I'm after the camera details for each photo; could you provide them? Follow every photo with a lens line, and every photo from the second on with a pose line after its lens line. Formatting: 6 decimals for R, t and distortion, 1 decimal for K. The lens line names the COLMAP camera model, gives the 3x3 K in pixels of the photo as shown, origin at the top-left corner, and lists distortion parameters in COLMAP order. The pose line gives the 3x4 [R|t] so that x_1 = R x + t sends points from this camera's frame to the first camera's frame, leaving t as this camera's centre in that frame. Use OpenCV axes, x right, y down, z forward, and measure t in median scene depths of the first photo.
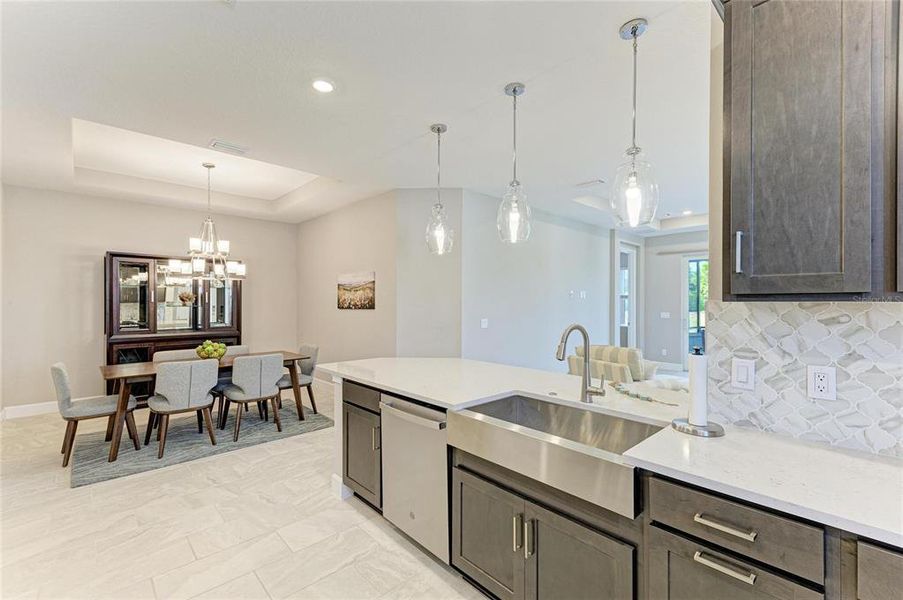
lens RADIAL K [[387.4, 0, 452.5], [0, 387.4, 300.9], [0, 0, 1]] dist [0.011658, -0.000070]
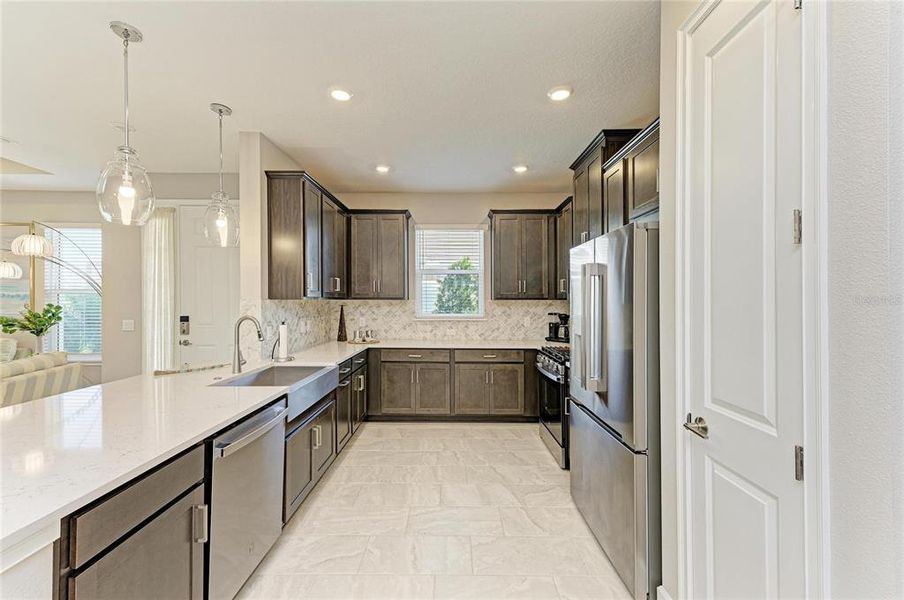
lens RADIAL K [[352.4, 0, 453.9], [0, 352.4, 298.5], [0, 0, 1]] dist [0.000988, 0.000028]
pose [[-0.734379, 0.000266, 0.678739, -0.671326], [-0.006021, 0.999958, -0.006907, 0.002009], [-0.678712, -0.009159, -0.734347, 0.886495]]
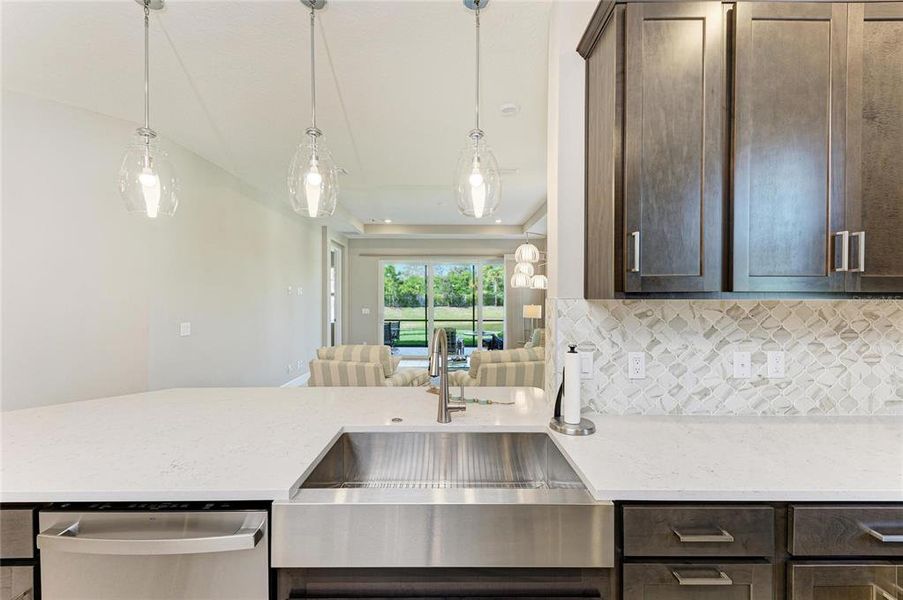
lens RADIAL K [[362.9, 0, 452.7], [0, 362.9, 302.4], [0, 0, 1]] dist [0.003969, -0.000049]
pose [[0.678730, -0.007056, 0.734354, -0.129437], [-0.002021, 0.999932, 0.011476, -0.000188], [-0.734386, -0.009273, 0.678669, 0.298646]]
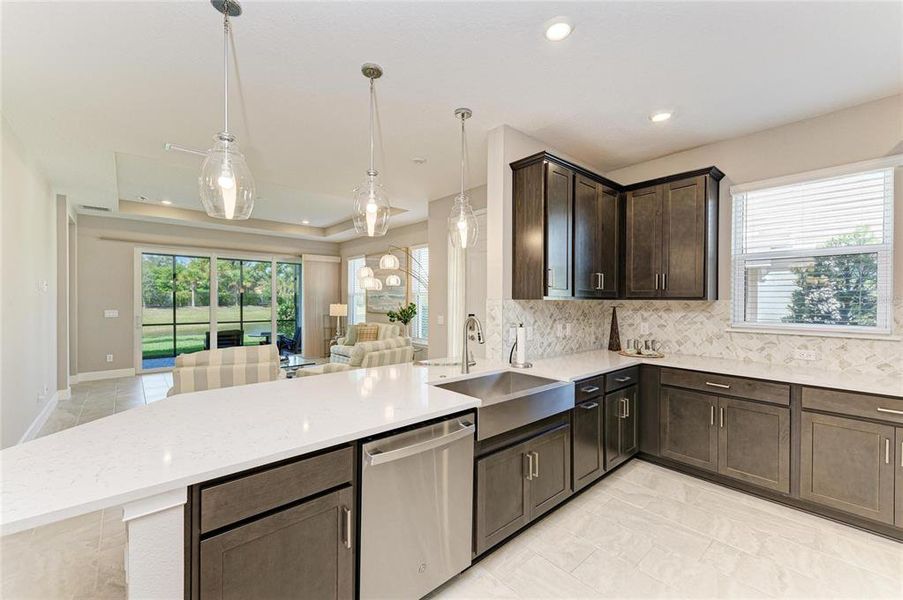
lens RADIAL K [[362.9, 0, 452.7], [0, 362.9, 302.4], [0, 0, 1]] dist [0.003969, -0.000049]
pose [[0.032035, -0.009347, 0.999443, -0.584979], [-0.007357, 0.999927, 0.009587, 0.000623], [-0.999460, -0.007660, 0.031964, 0.640308]]
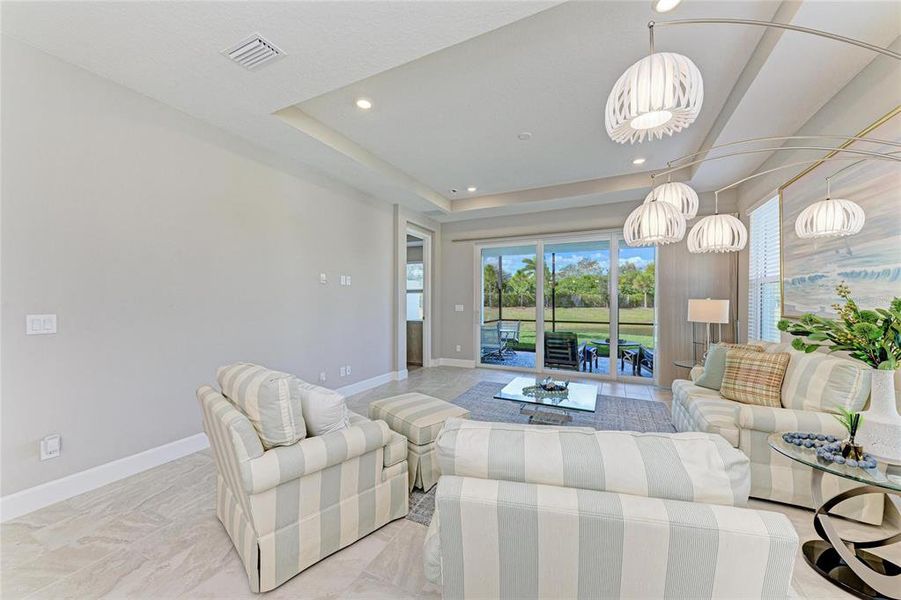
lens RADIAL K [[331.7, 0, 450.5], [0, 331.7, 300.0], [0, 0, 1]] dist [0.006666, -0.000033]
pose [[0.935340, 0.000304, 0.353750, 0.669968], [-0.001053, 0.999998, 0.001926, 0.045018], [-0.353748, -0.002174, 0.935338, 0.729500]]
